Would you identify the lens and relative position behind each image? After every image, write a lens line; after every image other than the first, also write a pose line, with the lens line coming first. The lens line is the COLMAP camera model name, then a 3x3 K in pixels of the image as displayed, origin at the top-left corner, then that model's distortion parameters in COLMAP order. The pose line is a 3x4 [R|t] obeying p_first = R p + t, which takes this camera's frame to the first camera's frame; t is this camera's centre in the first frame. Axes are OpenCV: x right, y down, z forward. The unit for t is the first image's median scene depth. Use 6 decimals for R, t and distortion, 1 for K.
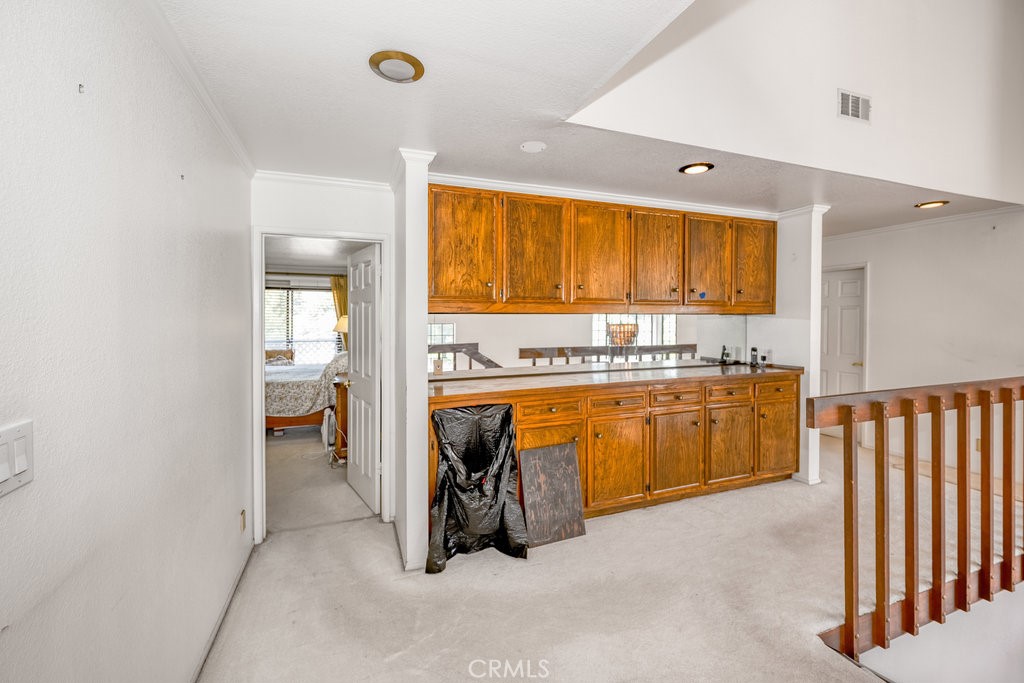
lens RADIAL K [[410.2, 0, 501.1], [0, 410.2, 320.3], [0, 0, 1]] dist [-0.001542, 0.000263]
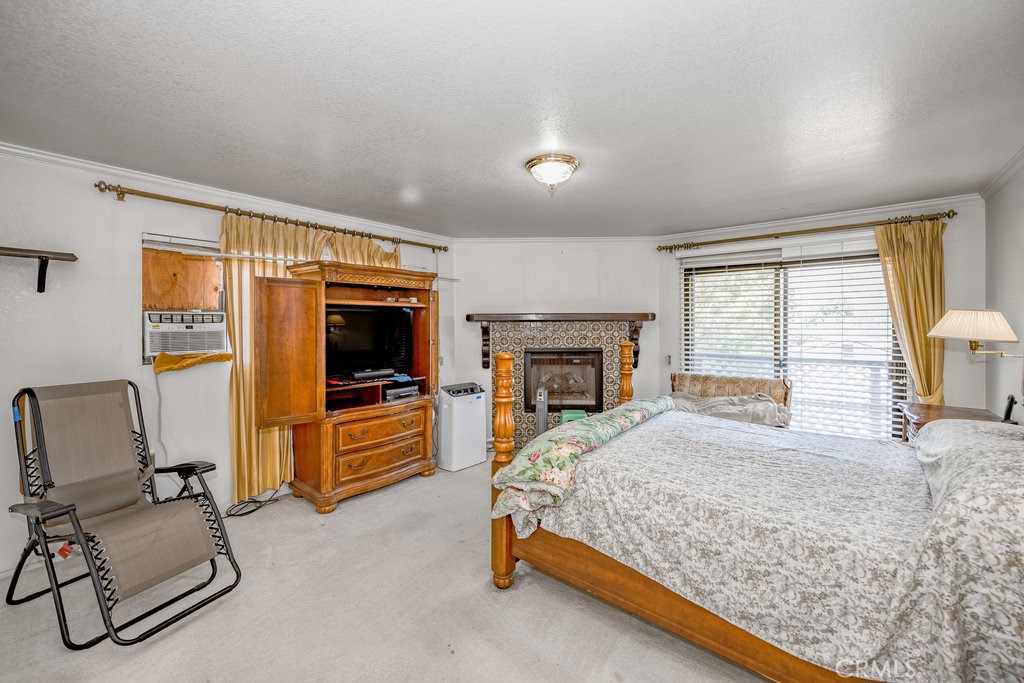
lens RADIAL K [[410.2, 0, 509.4], [0, 410.2, 322.6], [0, 0, 1]] dist [-0.001542, 0.000263]
pose [[0.488942, 0.002268, -0.872314, -0.441018], [-0.001718, 0.999997, 0.001637, 0.000633], [0.872315, 0.000698, 0.488944, 0.851264]]
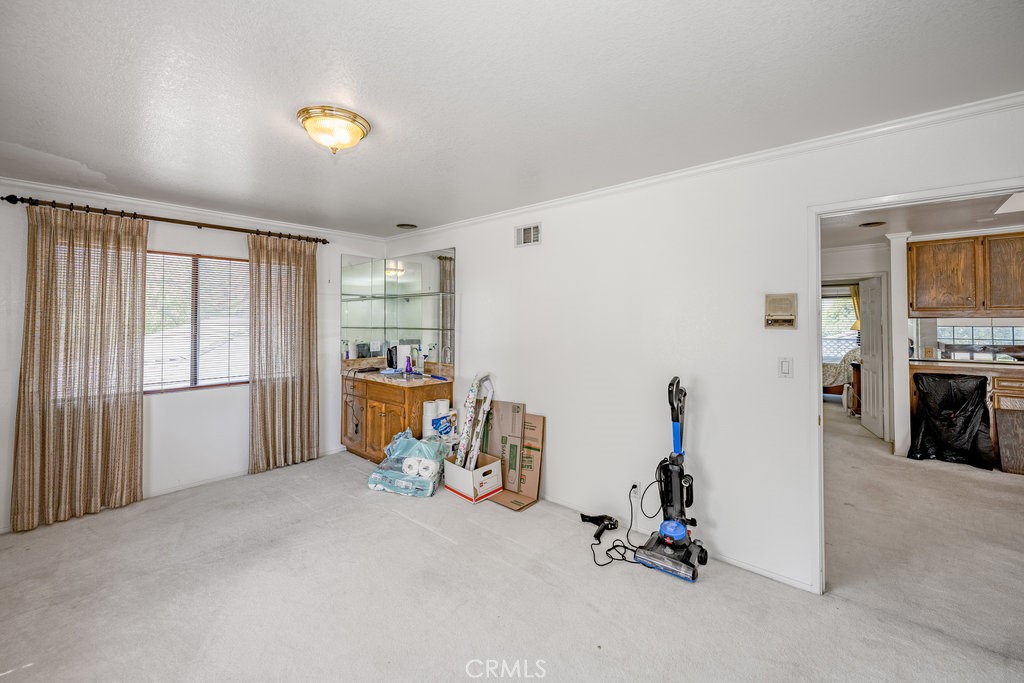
lens RADIAL K [[410.2, 0, 512.0], [0, 410.2, 315.4], [0, 0, 1]] dist [-0.001542, 0.000263]
pose [[0.461791, -0.015884, -0.886846, 0.331727], [-0.003370, 0.999801, -0.019662, 0.006109], [0.886982, 0.012068, 0.461646, -0.749622]]
